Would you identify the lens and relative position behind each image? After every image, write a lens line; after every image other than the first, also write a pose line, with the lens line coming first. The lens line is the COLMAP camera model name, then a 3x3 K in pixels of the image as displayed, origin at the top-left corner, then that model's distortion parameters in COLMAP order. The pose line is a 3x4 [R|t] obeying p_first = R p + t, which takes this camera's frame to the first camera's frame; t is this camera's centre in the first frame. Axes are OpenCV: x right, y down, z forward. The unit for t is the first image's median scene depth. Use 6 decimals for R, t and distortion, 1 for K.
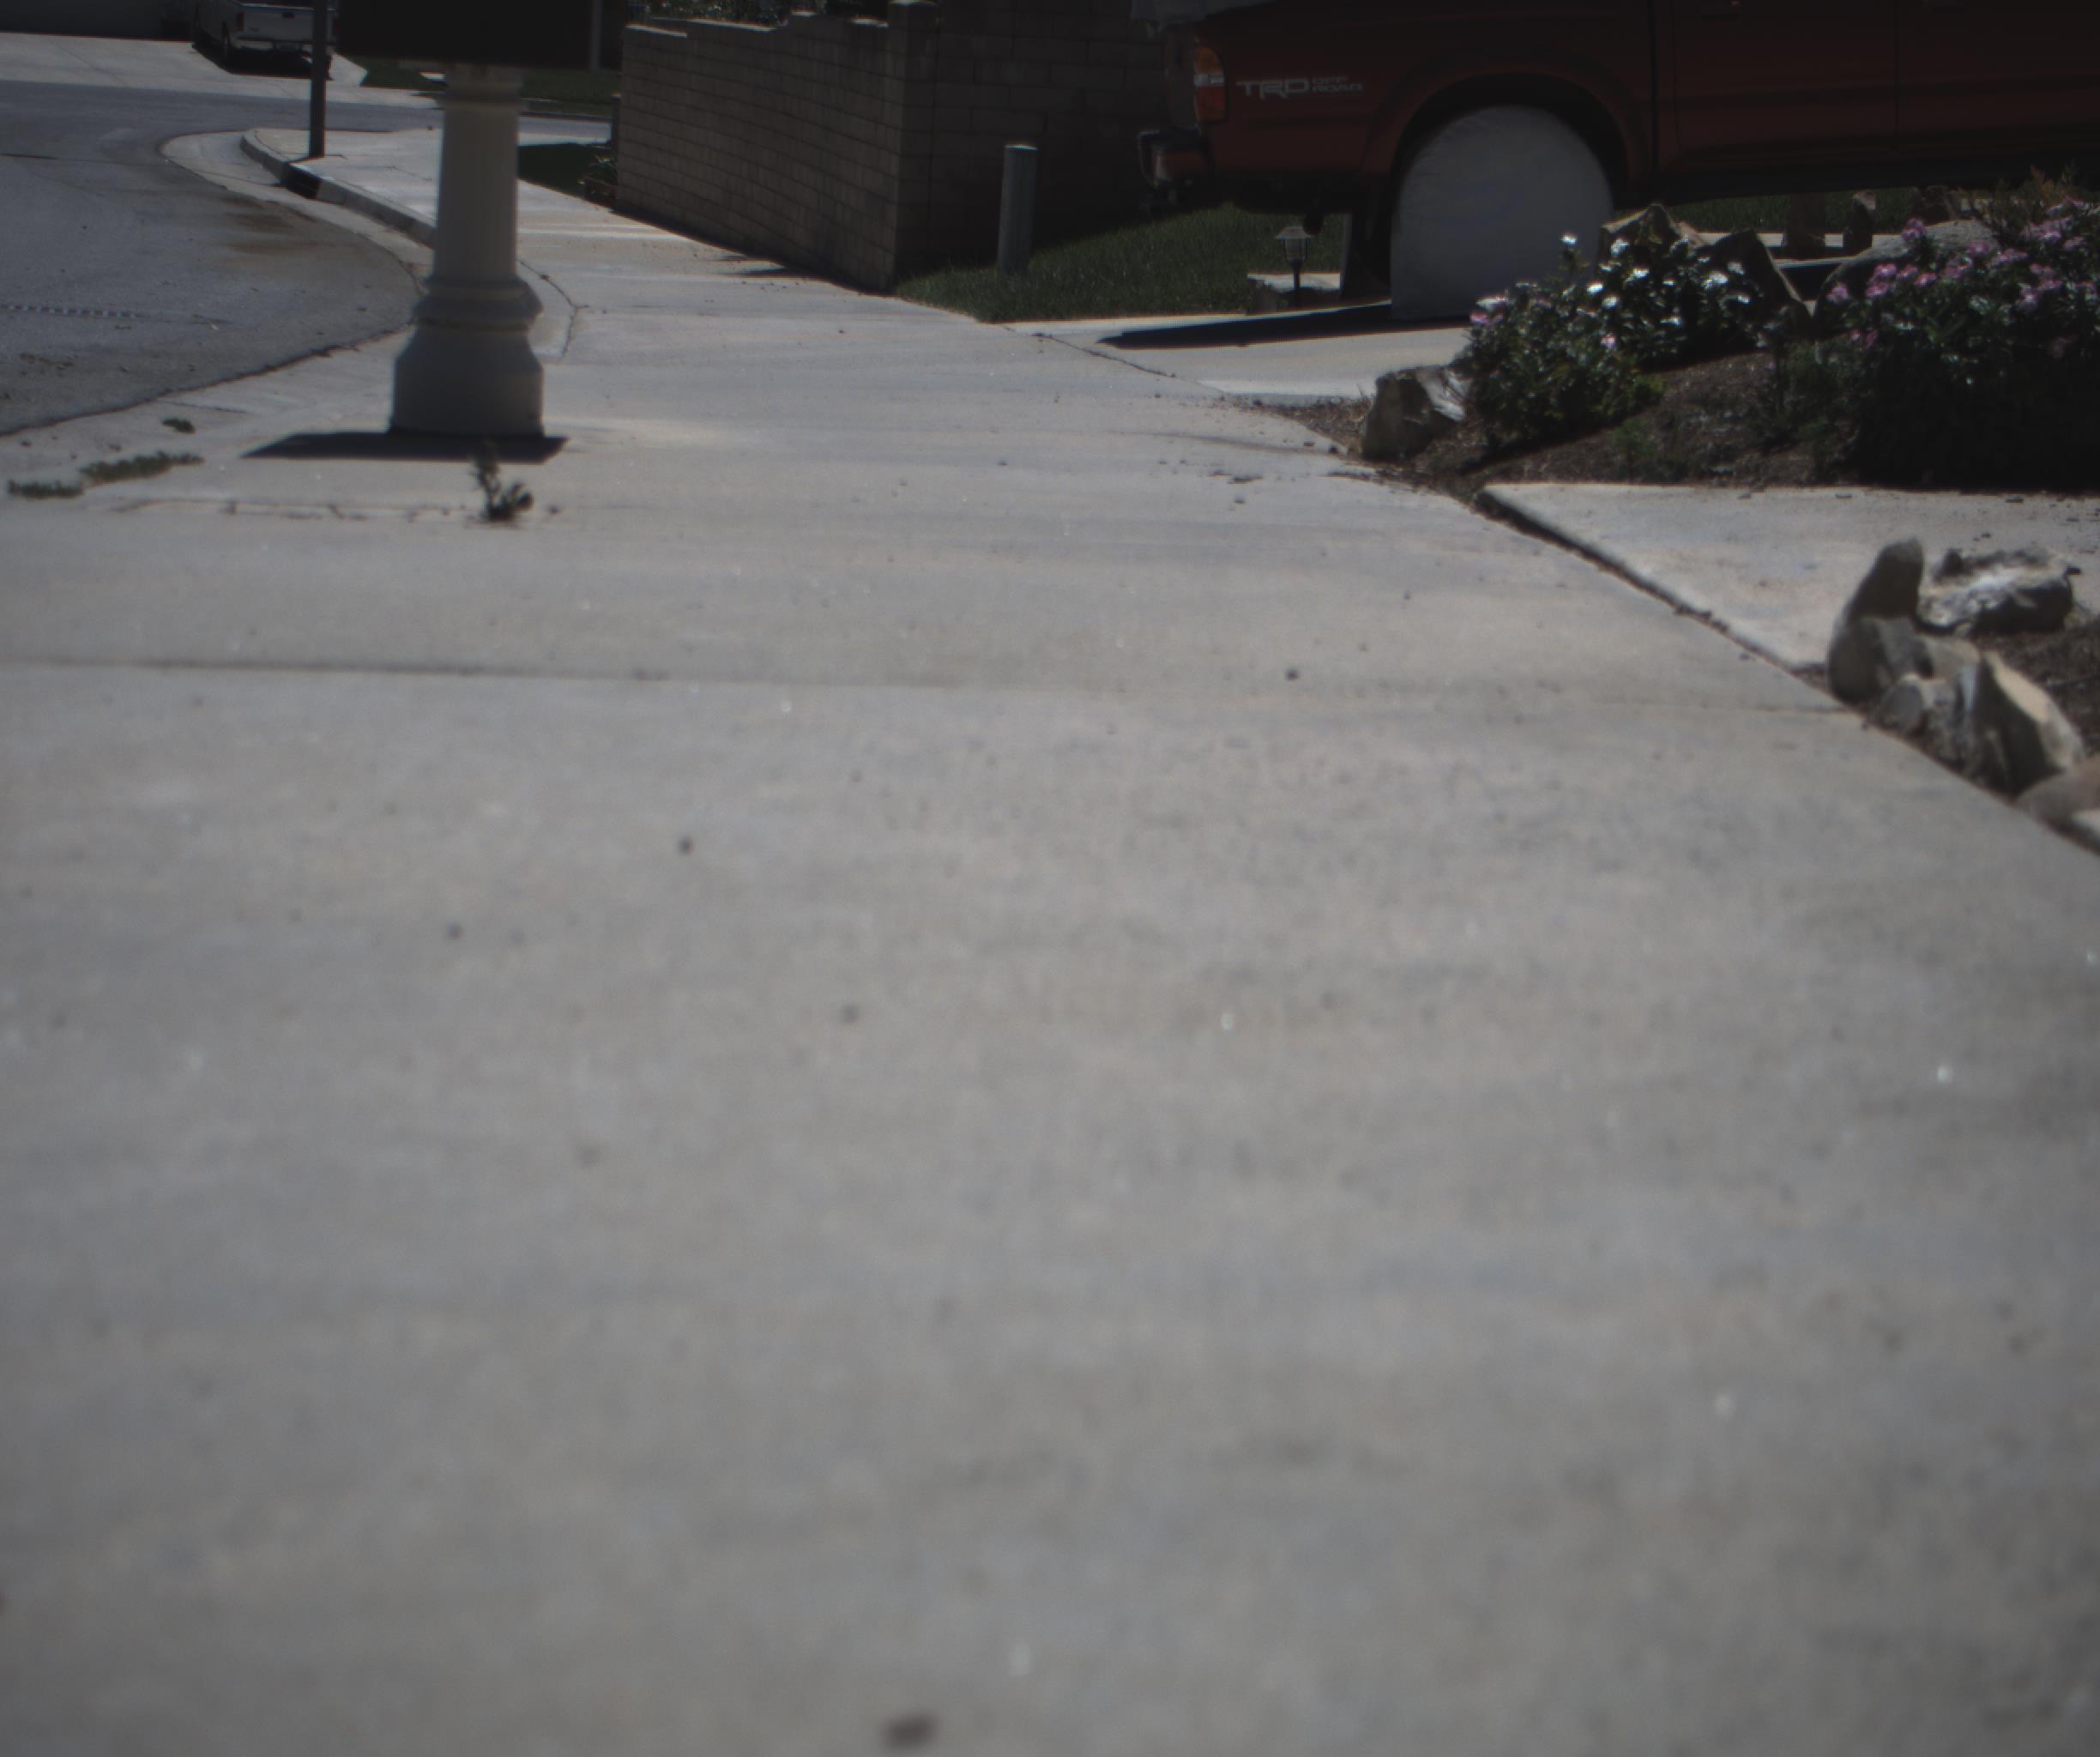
lens RADIAL K [[4011.9, 0, 1049.7], [0, 4011.9, 880.0], [0, 0, 1]] dist [-0.174102, 0.847617]
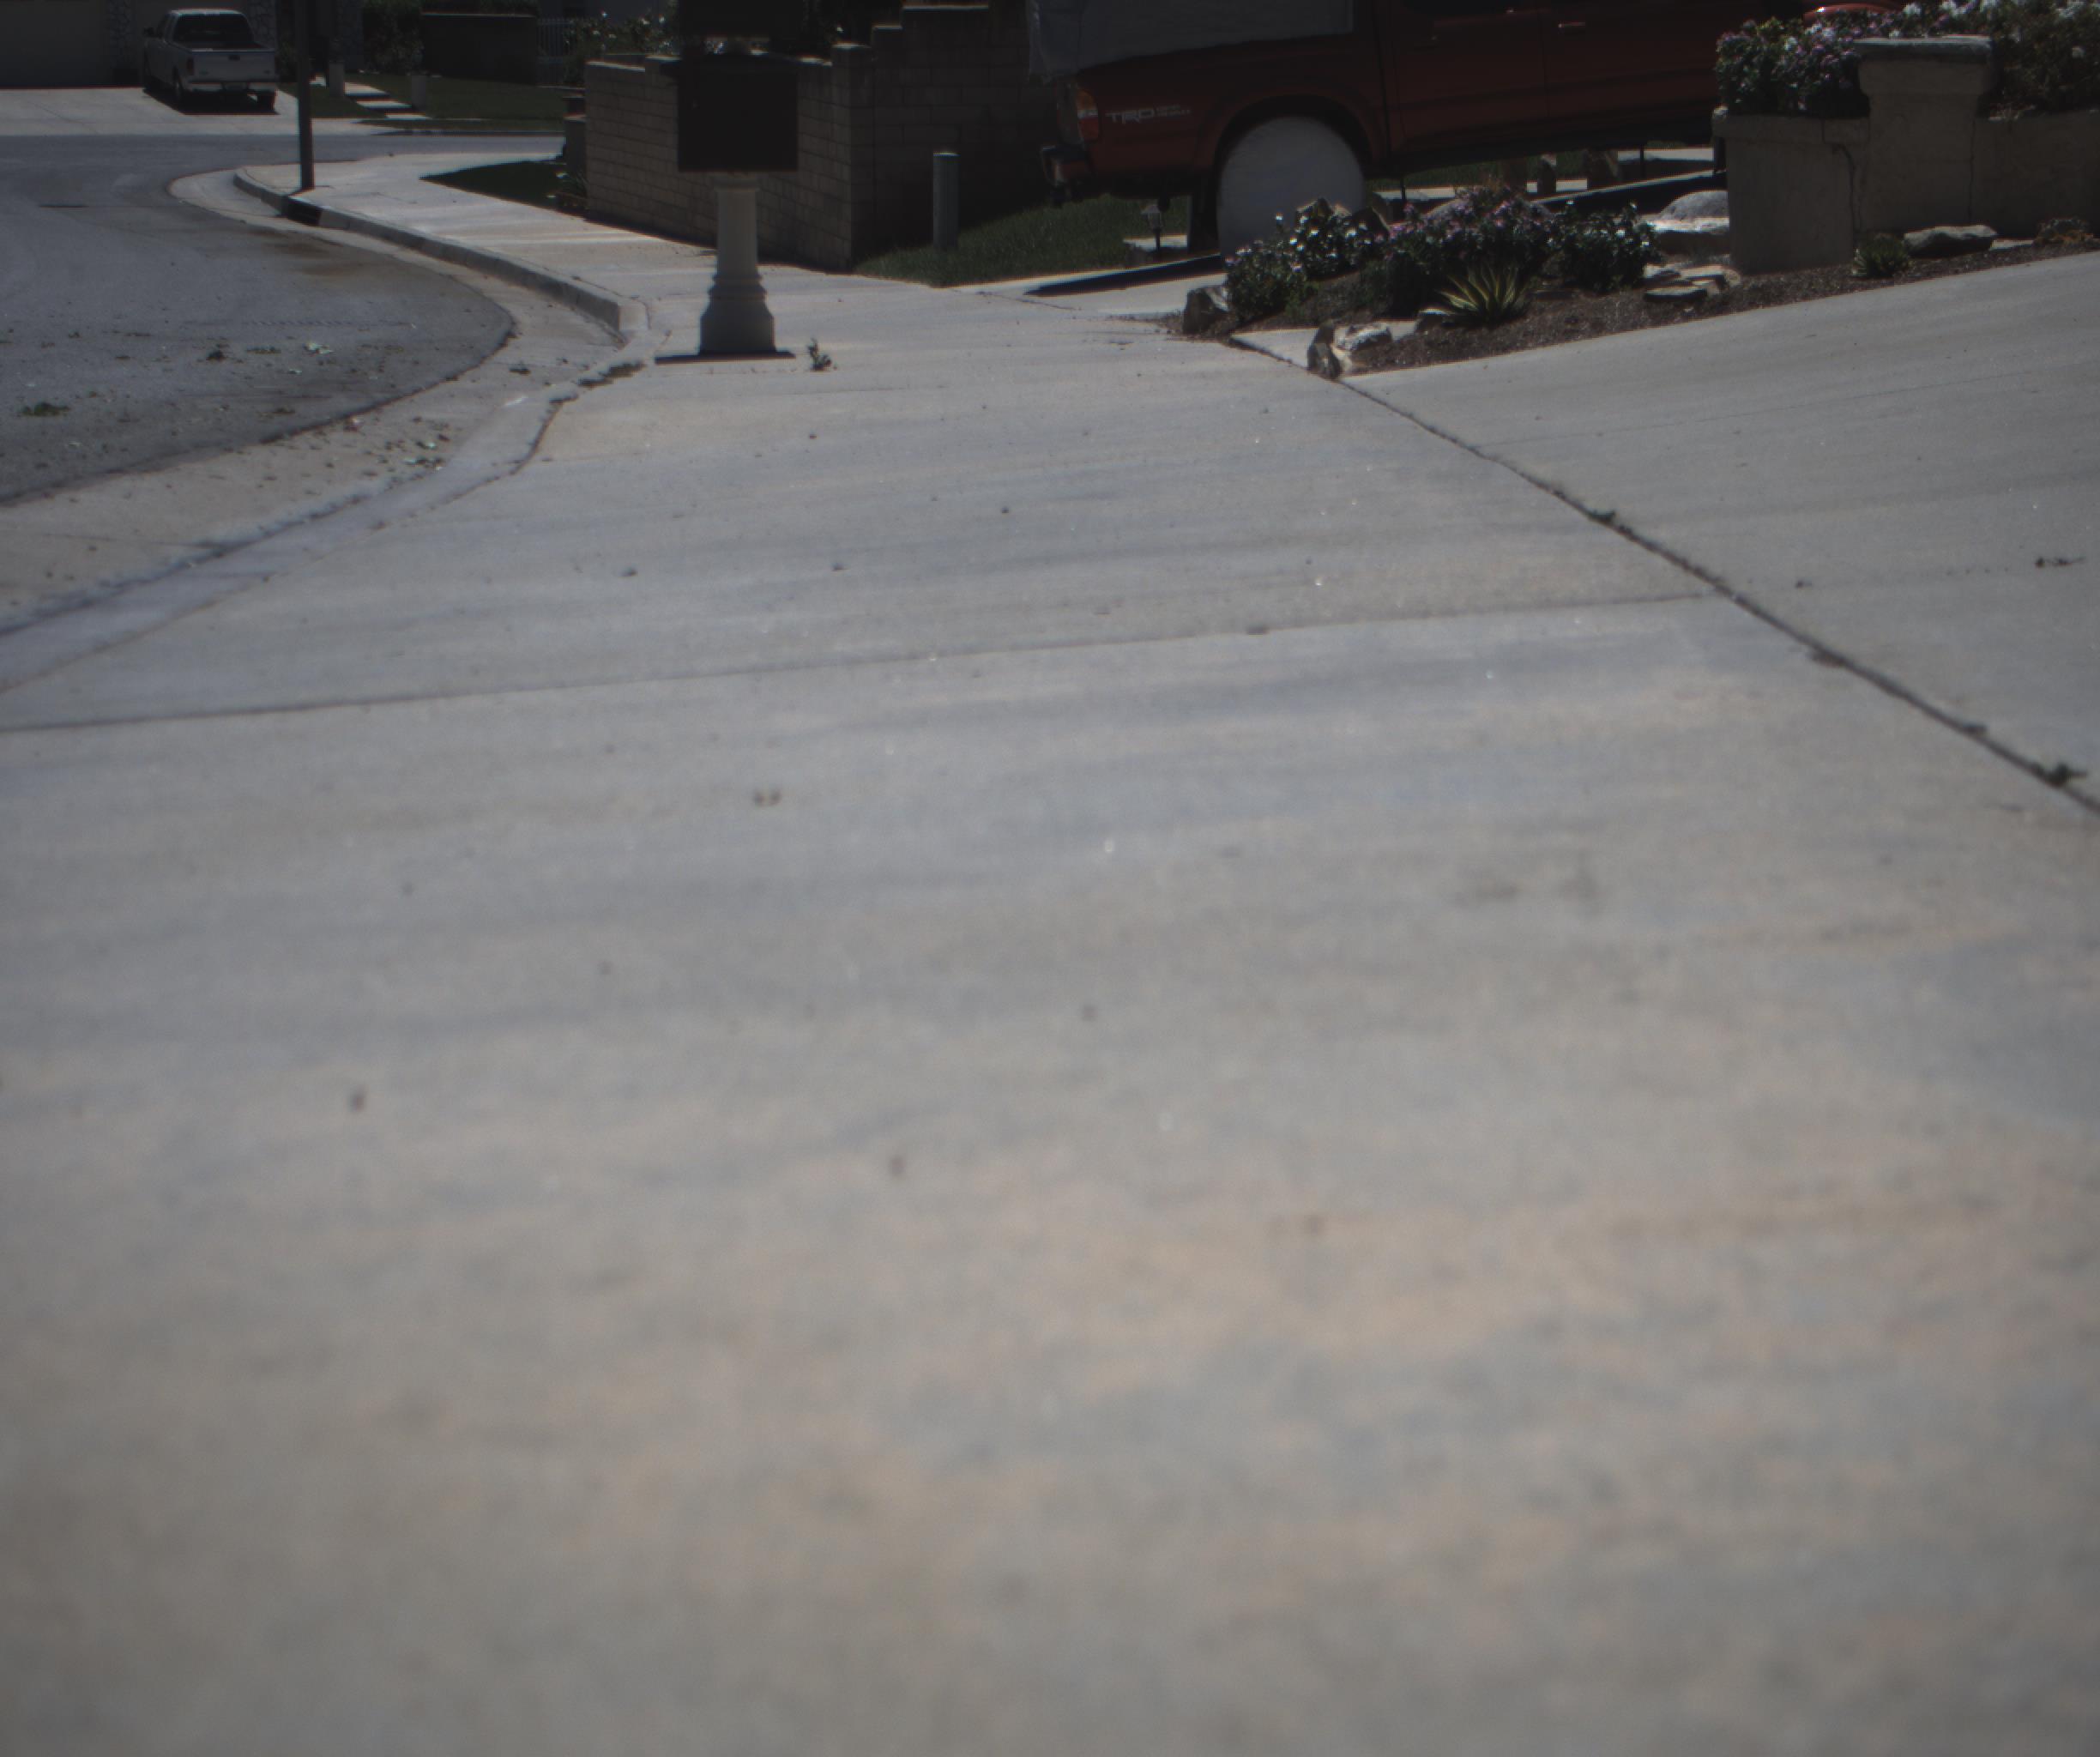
lens RADIAL K [[4012.1, 0, 1045.9], [0, 4012.1, 880.0], [0, 0, 1]] dist [-0.171637, 0.863940]
pose [[0.997299, -0.071346, 0.017478, -0.018242], [0.071202, 0.997424, 0.008738, 0.058900], [-0.018056, -0.007470, 0.999809, -0.408033]]
